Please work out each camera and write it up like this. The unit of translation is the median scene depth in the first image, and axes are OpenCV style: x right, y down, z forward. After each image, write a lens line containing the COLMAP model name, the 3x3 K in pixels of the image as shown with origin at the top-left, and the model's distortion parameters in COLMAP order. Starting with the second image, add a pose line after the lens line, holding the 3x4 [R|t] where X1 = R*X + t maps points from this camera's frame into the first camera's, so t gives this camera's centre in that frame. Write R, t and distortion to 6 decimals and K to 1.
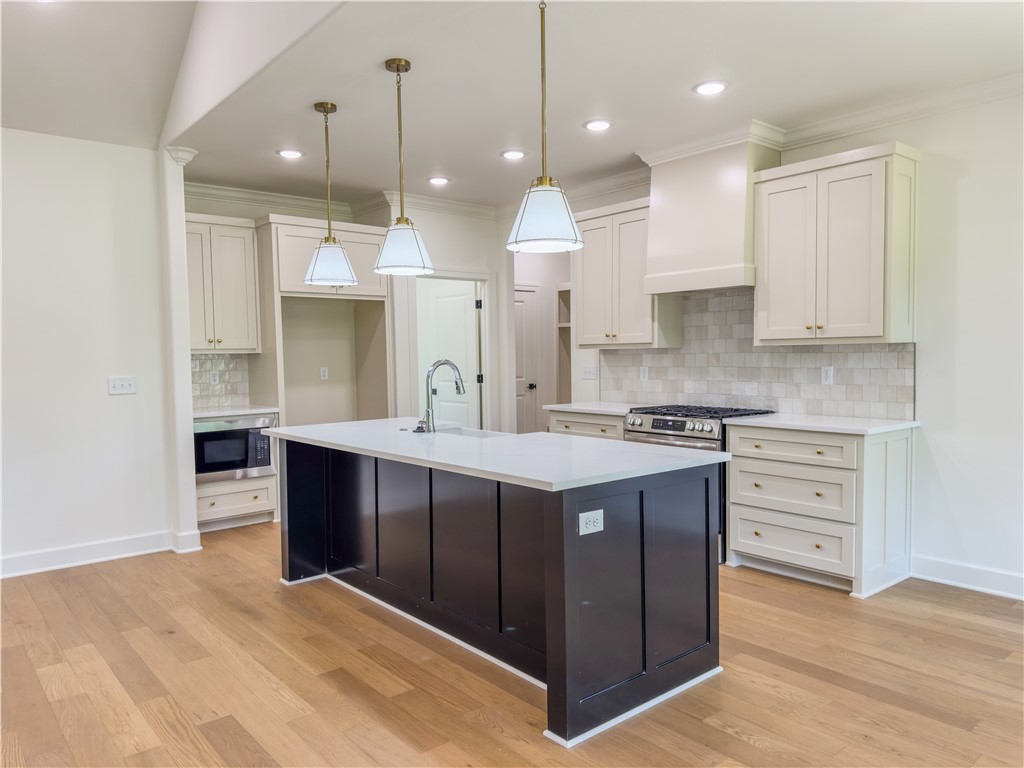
lens RADIAL K [[724.9, 0, 512.0], [0, 724.9, 384.0], [0, 0, 1]] dist [0.060894, -0.076420]
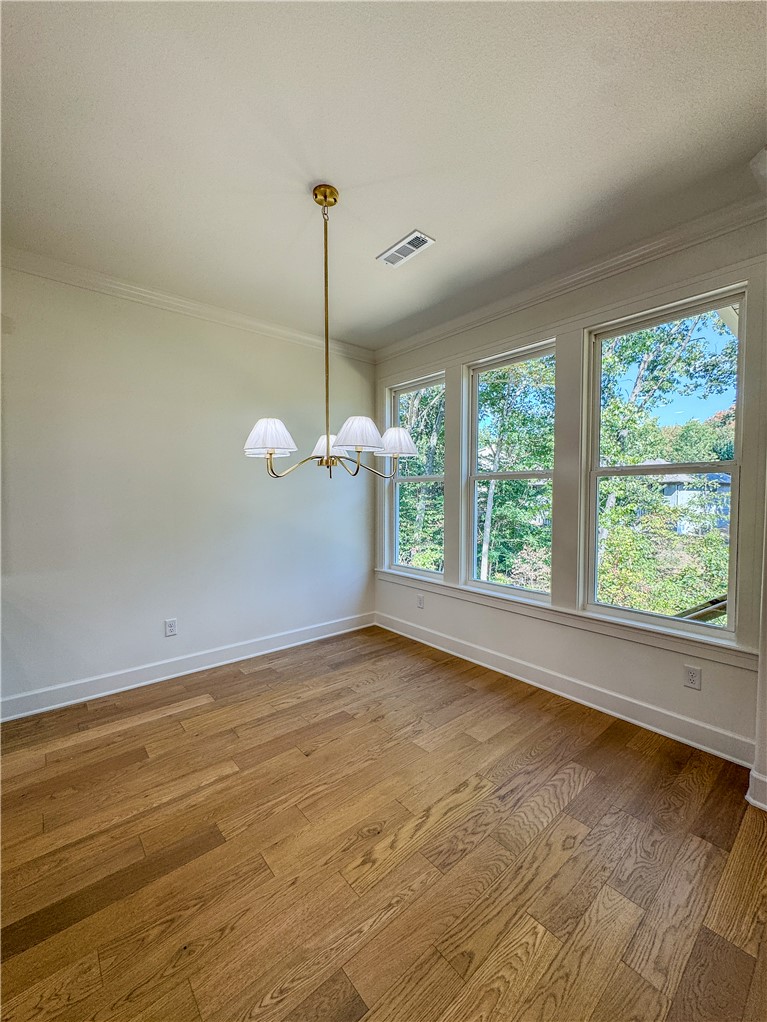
lens RADIAL K [[409.7, 0, 383.5], [0, 409.7, 511.0], [0, 0, 1]] dist [0.000288, 0.000003]
pose [[-0.012817, -0.026475, 0.999567, 0.008875], [0.036681, 0.998964, 0.026929, -0.025759], [-0.999245, 0.037011, -0.011833, 0.532797]]
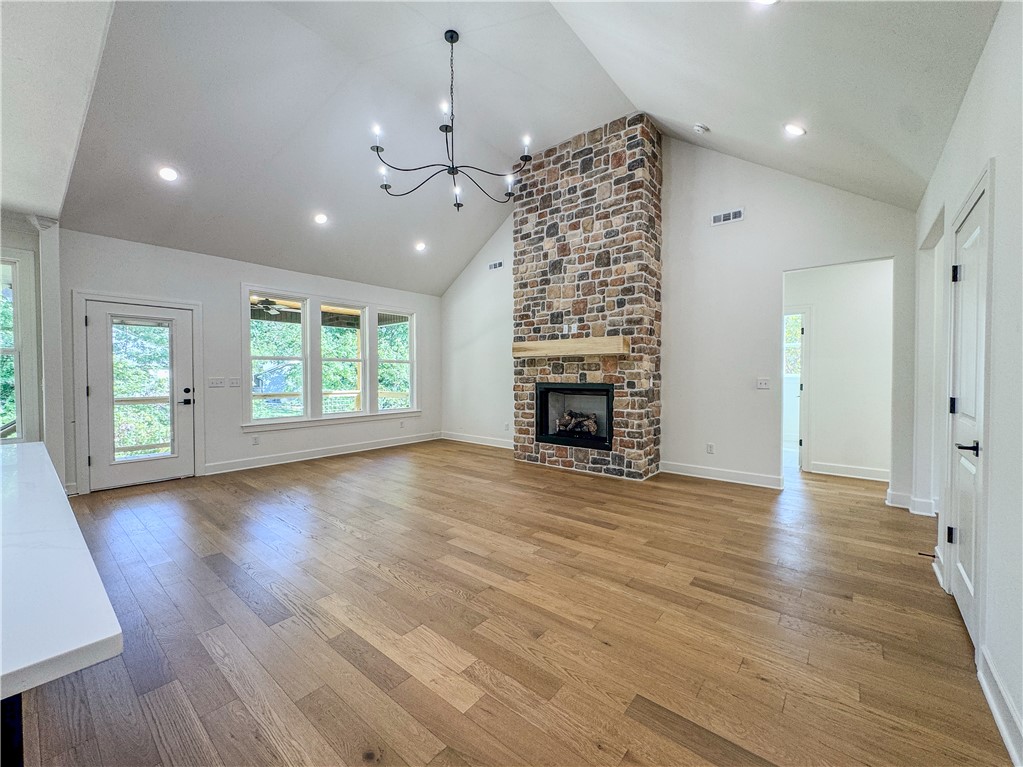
lens RADIAL K [[410.1, 0, 511.5], [0, 410.1, 383.5], [0, 0, 1]] dist [0.000288, 0.000003]
pose [[-0.983525, 0.017047, -0.179964, -0.541933], [0.006485, 0.998230, 0.059116, -0.028207], [0.180653, 0.056975, -0.981895, 1.403341]]
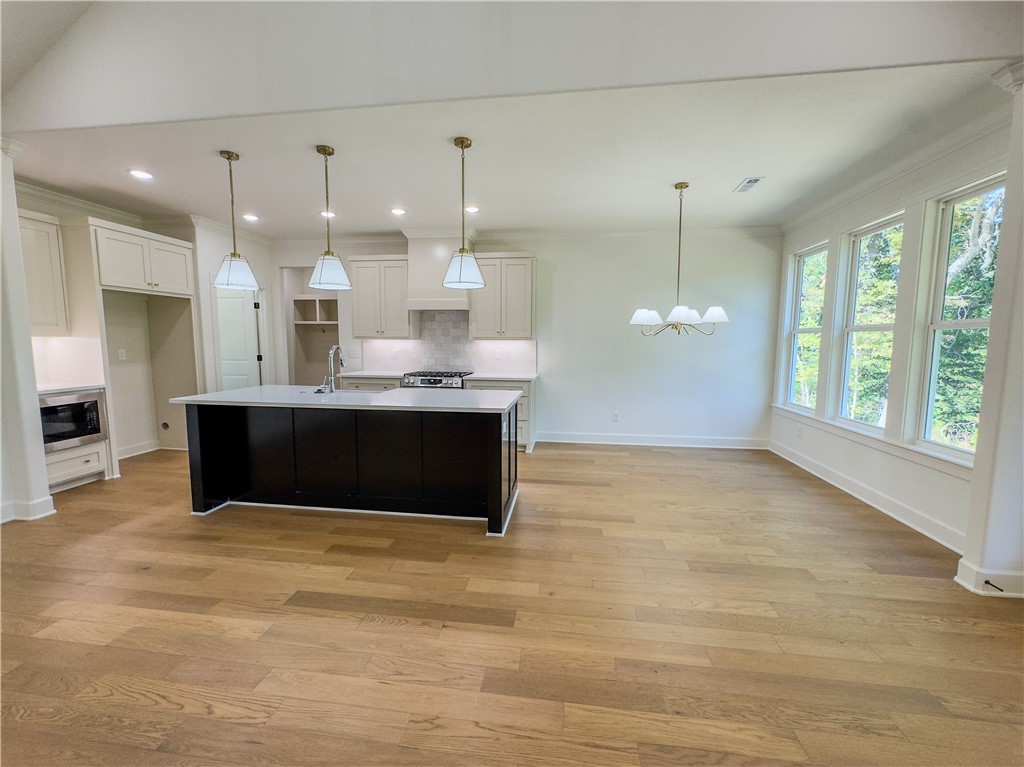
lens RADIAL K [[417.1, 0, 512.0], [0, 417.1, 383.5], [0, 0, 1]] dist [-0.000414, -0.000038]
pose [[0.741831, -0.051283, 0.668623, -0.469062], [0.011021, 0.997869, 0.064308, -0.007704], [-0.670496, -0.040337, 0.740815, 0.088003]]
